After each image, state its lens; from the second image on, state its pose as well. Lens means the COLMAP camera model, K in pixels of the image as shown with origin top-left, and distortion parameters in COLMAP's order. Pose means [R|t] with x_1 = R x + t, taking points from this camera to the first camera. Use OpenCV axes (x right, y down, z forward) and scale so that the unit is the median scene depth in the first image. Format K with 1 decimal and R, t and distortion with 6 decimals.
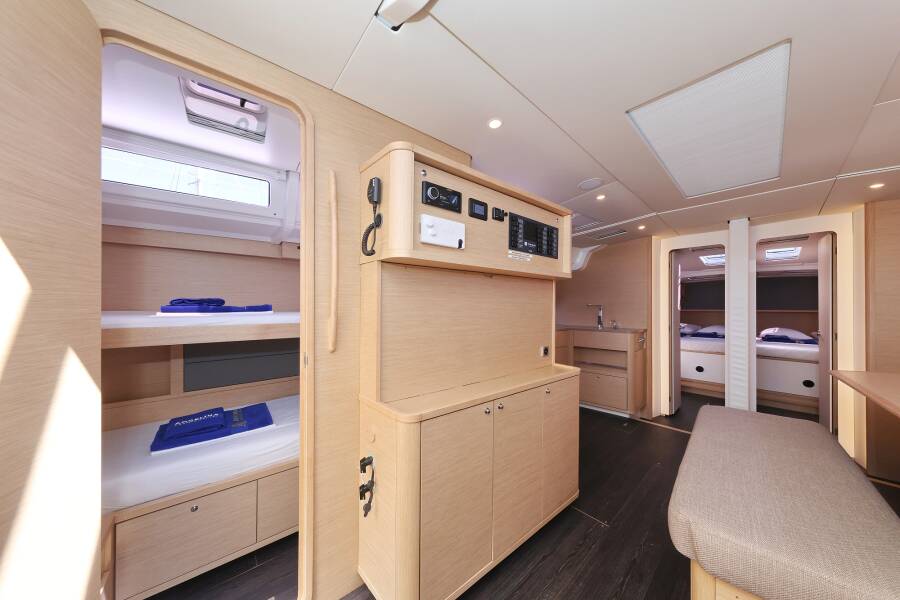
lens RADIAL K [[287.8, 0, 455.8], [0, 287.8, 300.3], [0, 0, 1]] dist [0.001422, 0.000097]
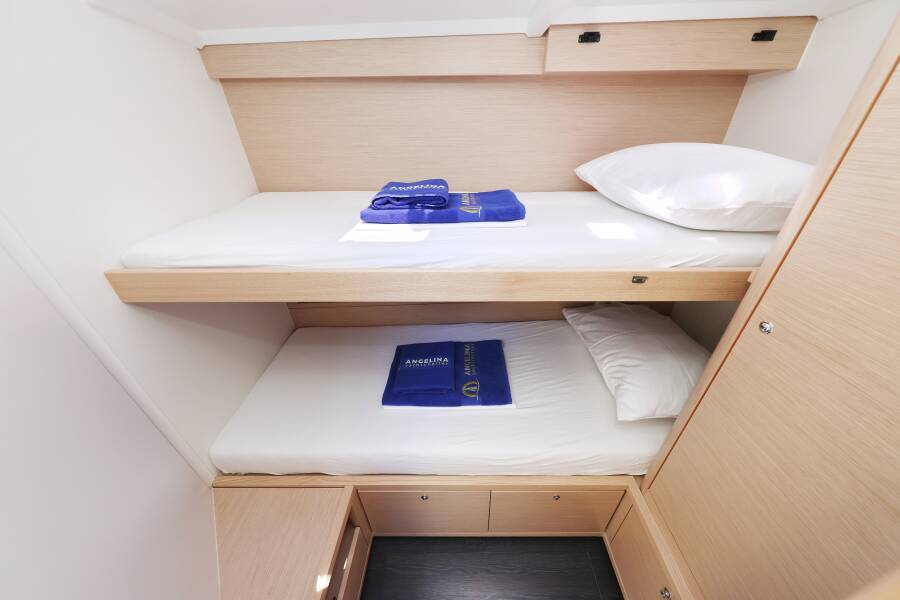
lens RADIAL K [[287.4, 0, 458.7], [0, 287.4, 320.2], [0, 0, 1]] dist [0.000772, 0.000034]
pose [[0.771882, 0.323560, -0.547273, -0.450173], [0.025349, 0.844461, 0.535016, -0.086247], [0.635260, -0.426842, 0.643623, 0.607764]]
